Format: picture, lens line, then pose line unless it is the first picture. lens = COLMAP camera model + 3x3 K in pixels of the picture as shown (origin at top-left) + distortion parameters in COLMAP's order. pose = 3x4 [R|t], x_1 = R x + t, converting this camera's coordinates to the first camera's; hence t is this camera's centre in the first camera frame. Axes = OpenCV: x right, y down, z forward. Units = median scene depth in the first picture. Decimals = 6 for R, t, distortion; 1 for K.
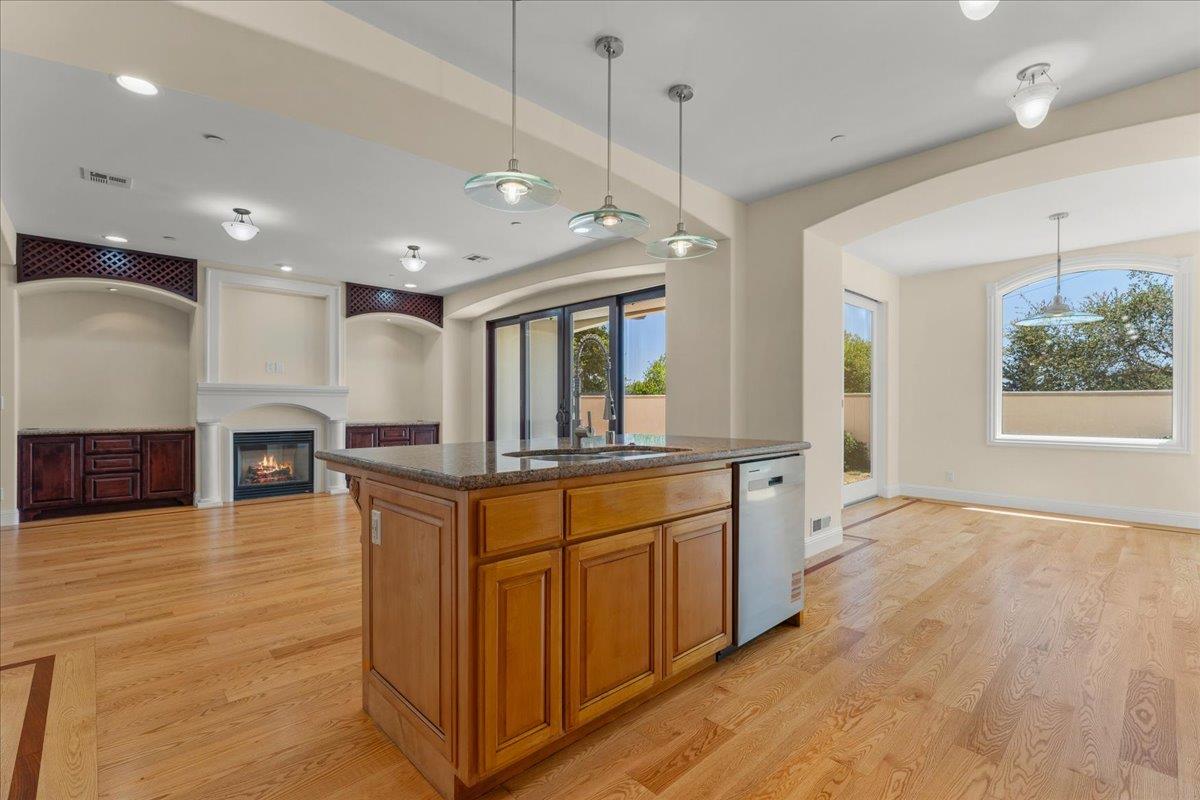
lens RADIAL K [[538.3, 0, 598.4], [0, 538.3, 408.1], [0, 0, 1]] dist [-0.004359, -0.000653]
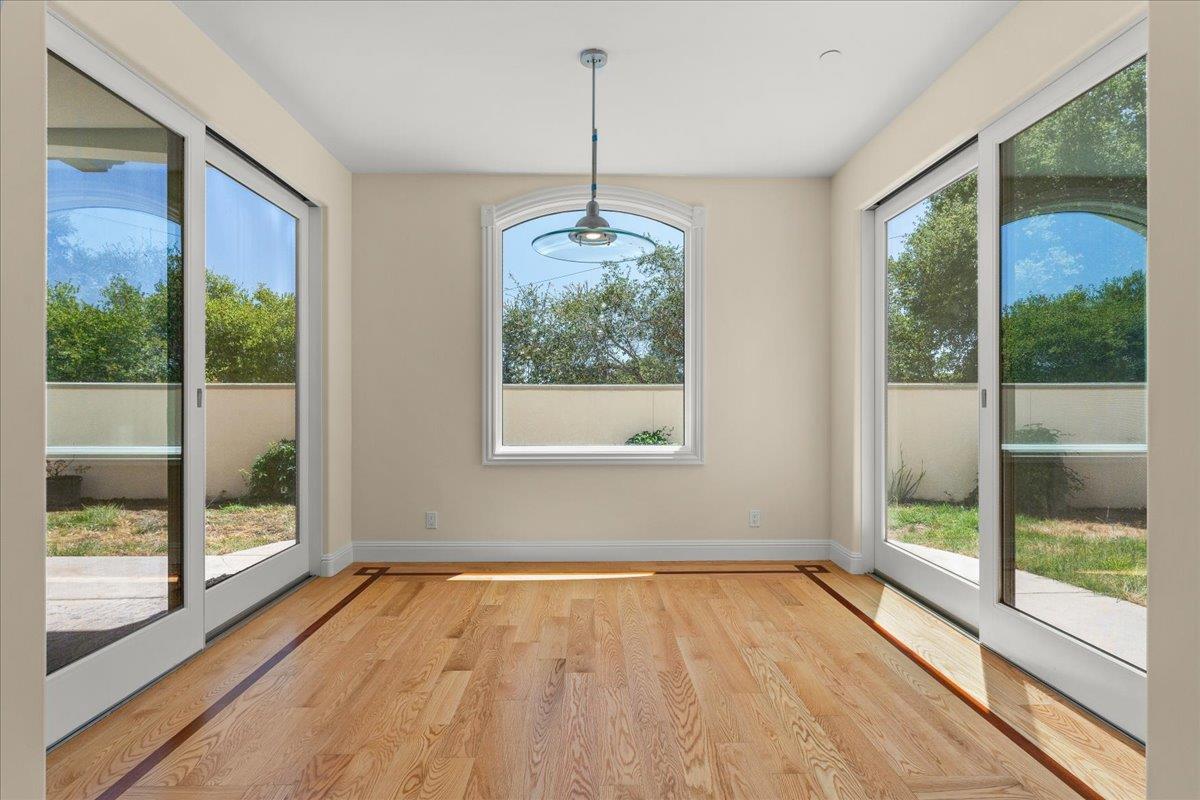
lens RADIAL K [[602.0, 0, 600.6], [0, 602.0, 396.1], [0, 0, 1]] dist [0.000659, 0.001660]
pose [[0.673391, 0.003860, 0.739276, 0.280222], [0.007396, 0.999901, -0.011958, -0.001431], [-0.739249, 0.013520, 0.673296, 0.401521]]
